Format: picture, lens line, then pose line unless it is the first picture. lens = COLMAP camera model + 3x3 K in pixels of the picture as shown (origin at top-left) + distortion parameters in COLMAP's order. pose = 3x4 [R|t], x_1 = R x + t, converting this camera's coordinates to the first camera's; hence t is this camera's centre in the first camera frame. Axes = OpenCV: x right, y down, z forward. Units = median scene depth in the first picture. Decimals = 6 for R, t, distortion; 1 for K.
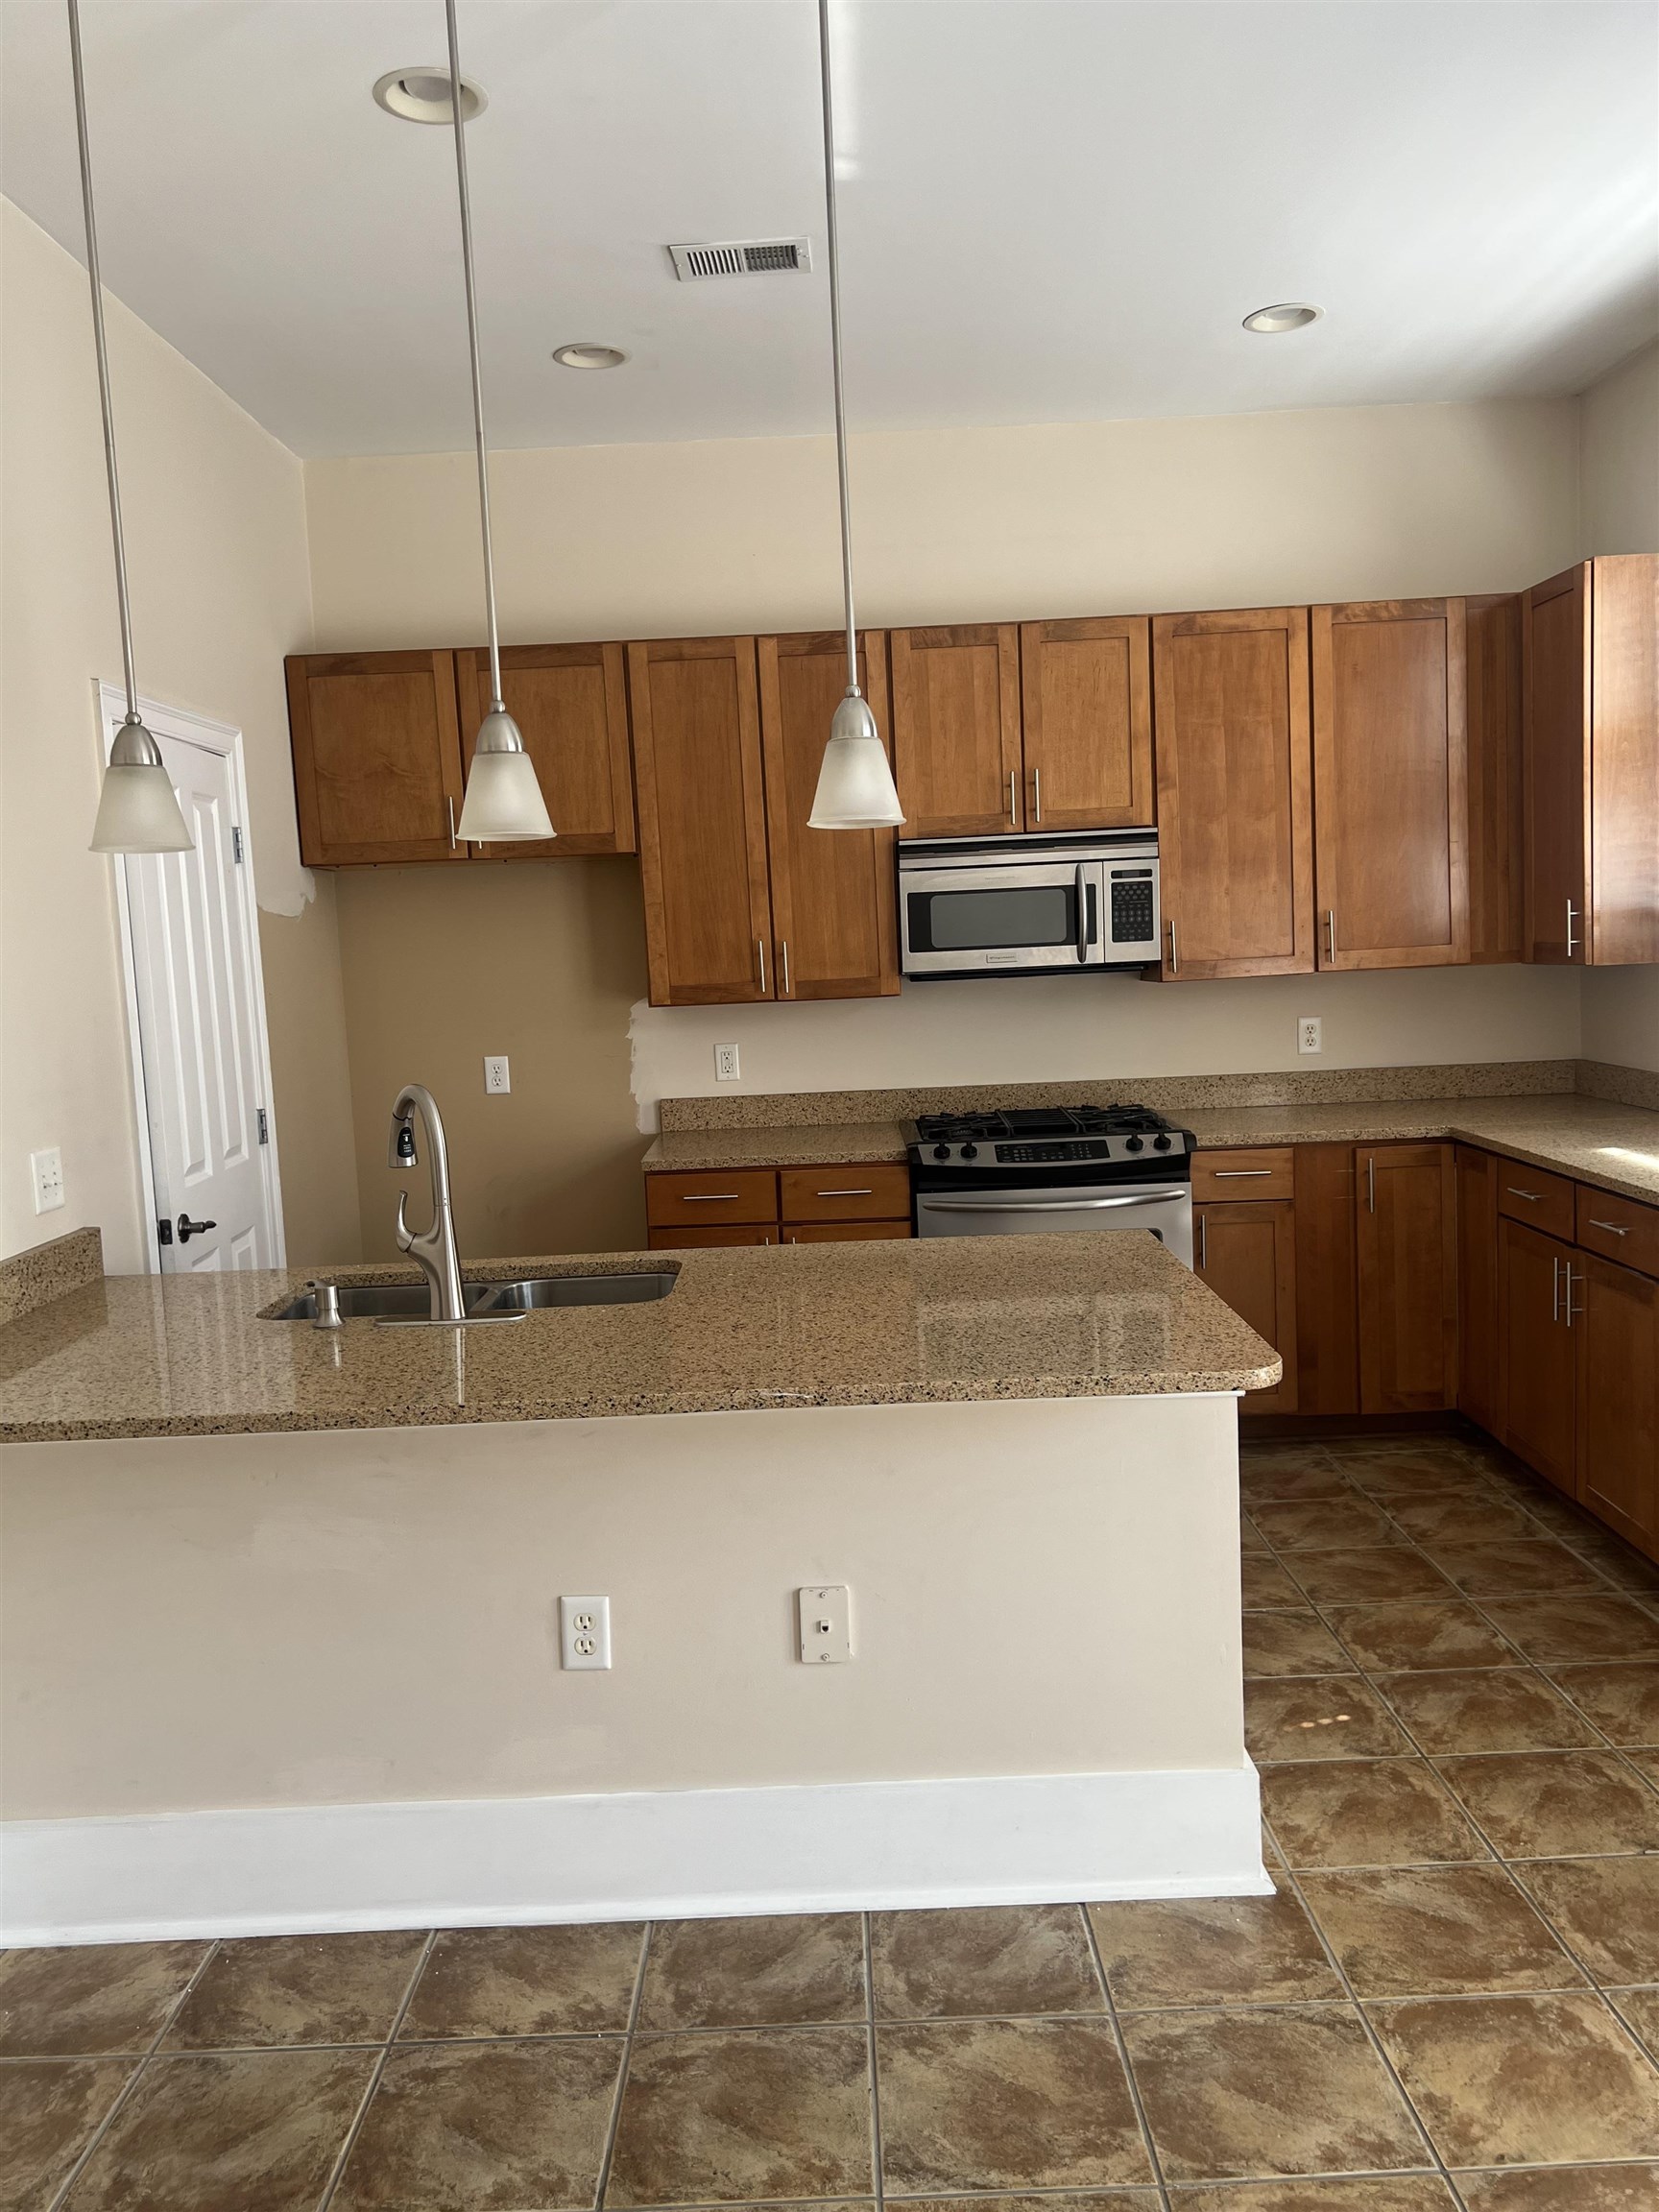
lens RADIAL K [[1679.0, 0, 818.2], [0, 1679.0, 1116.3], [0, 0, 1]] dist [0.054053, -0.057679]
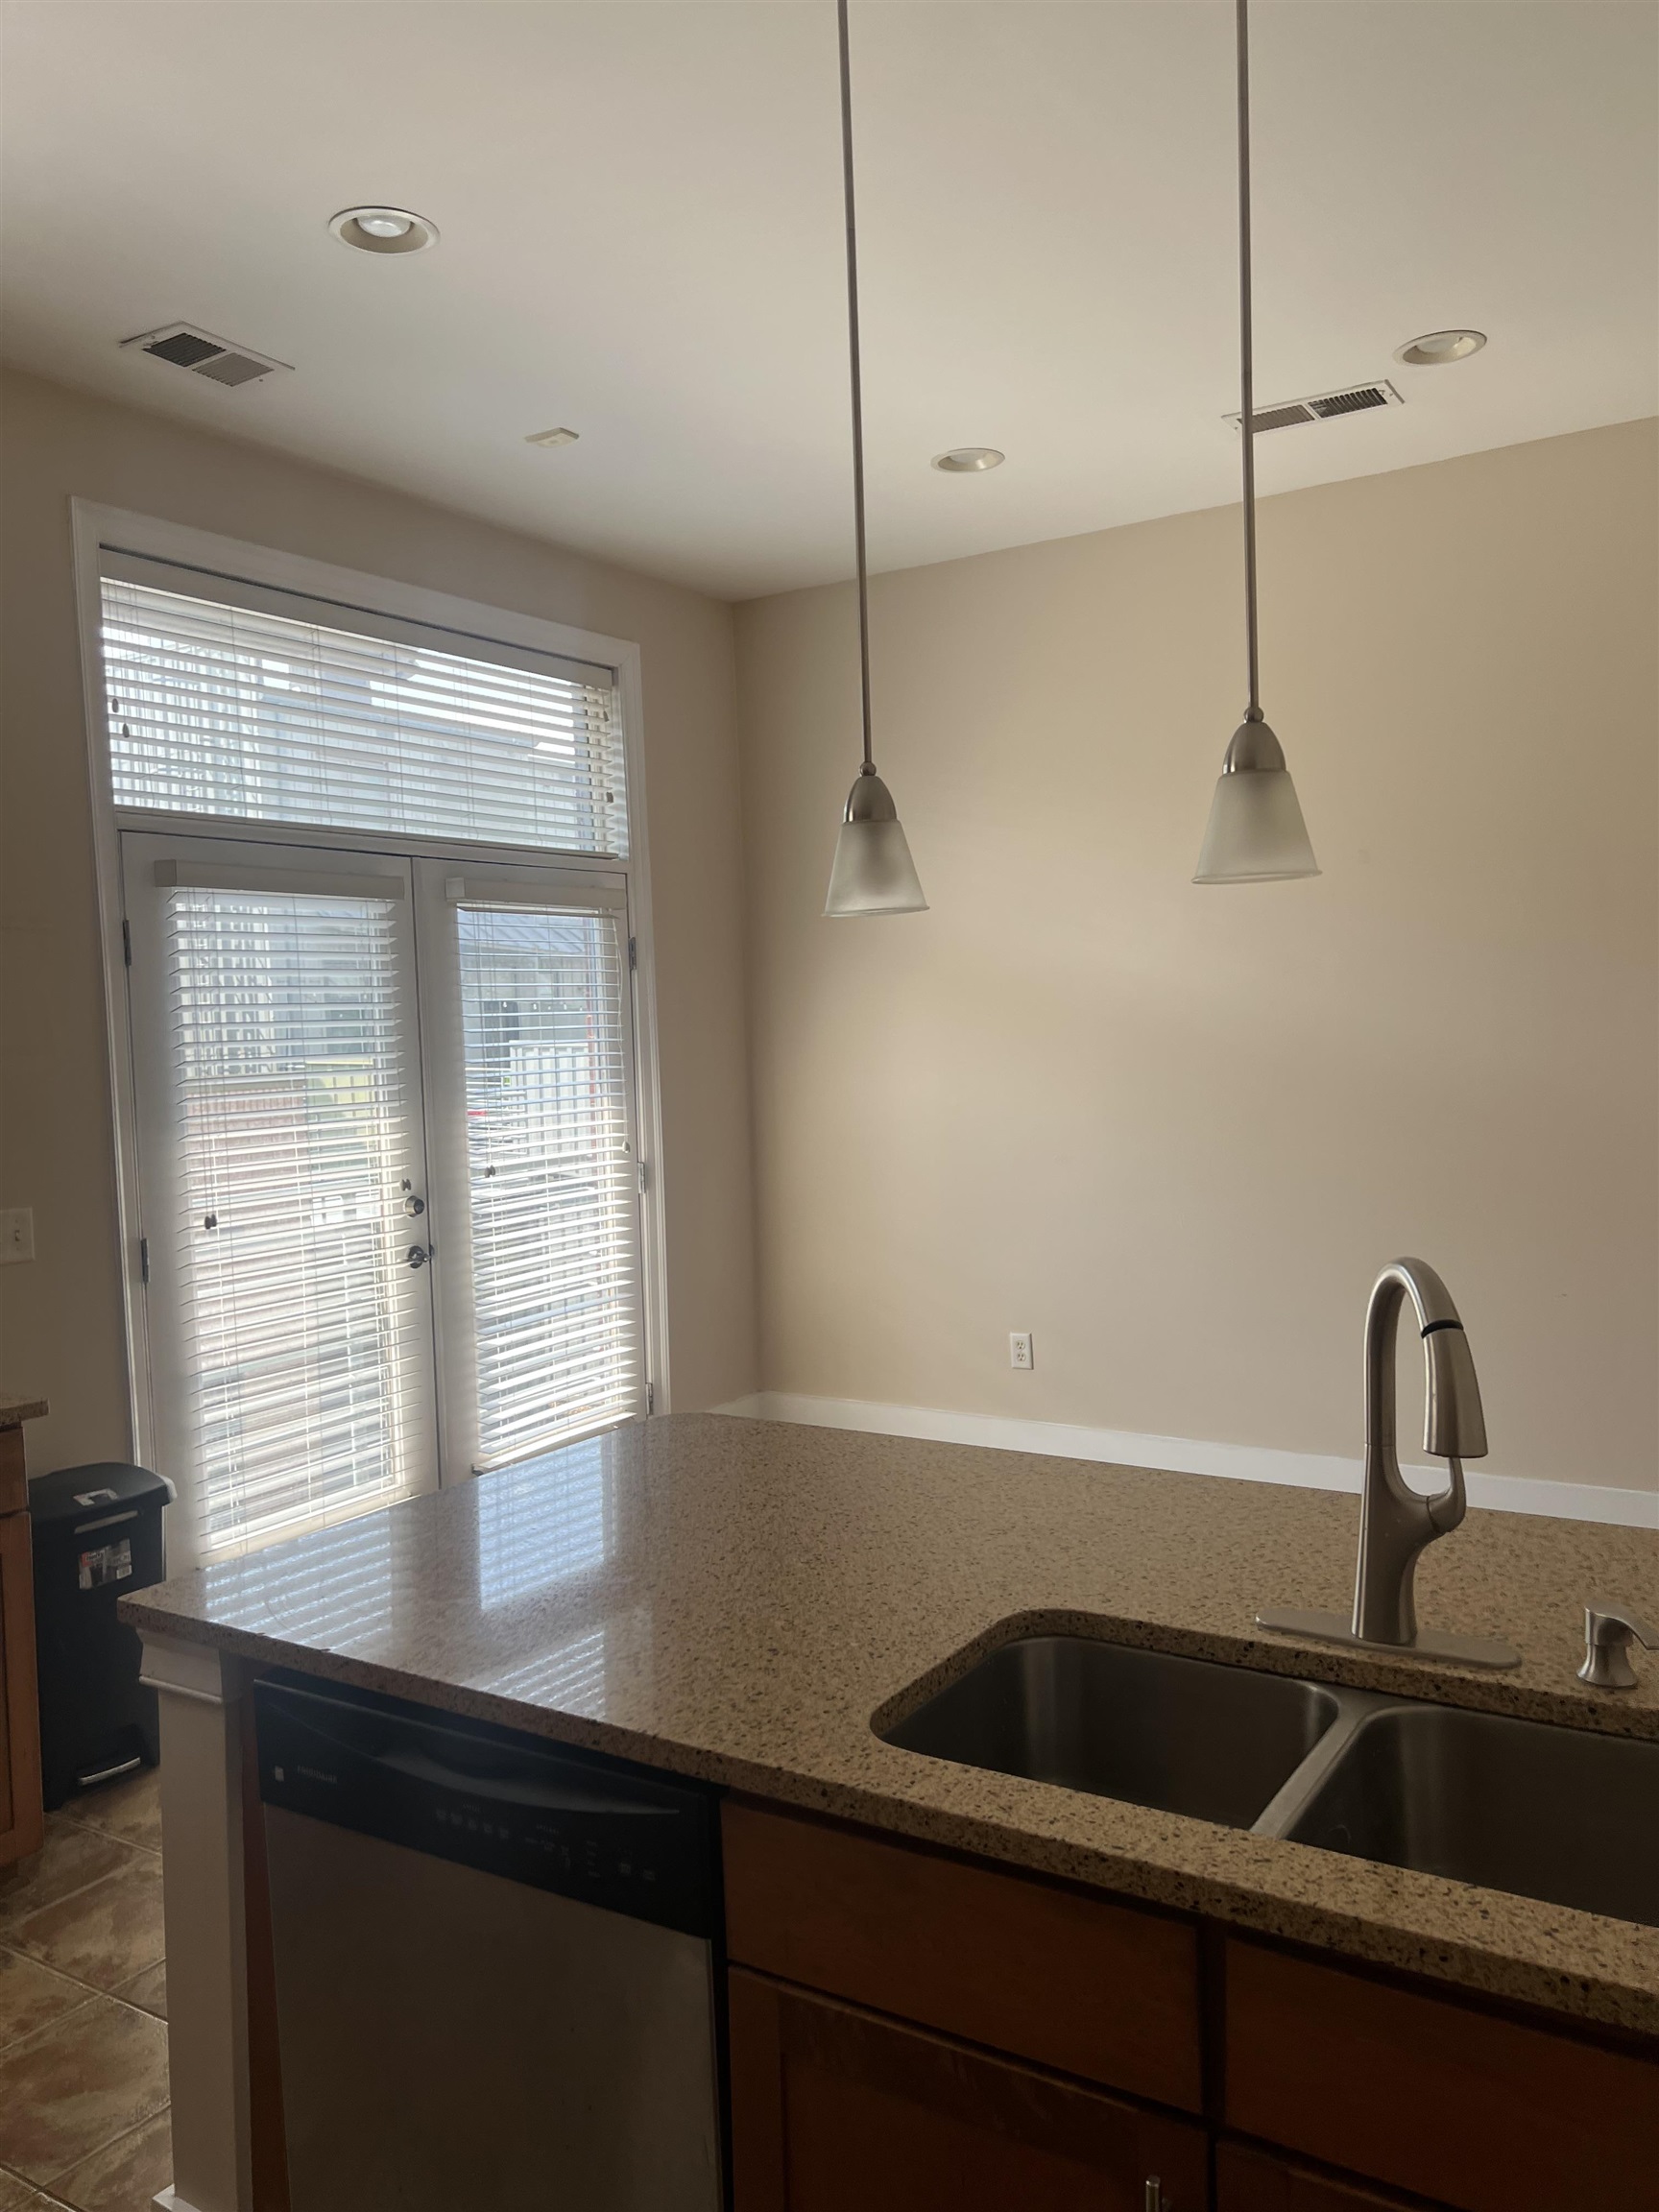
lens RADIAL K [[1679.0, 0, 823.8], [0, 1679.0, 1098.1], [0, 0, 1]] dist [0.054053, -0.057679]
pose [[-0.839247, 0.029223, 0.542964, -0.257489], [0.113445, 0.985990, 0.122282, -0.120712], [-0.531784, 0.164222, -0.830805, 1.031629]]
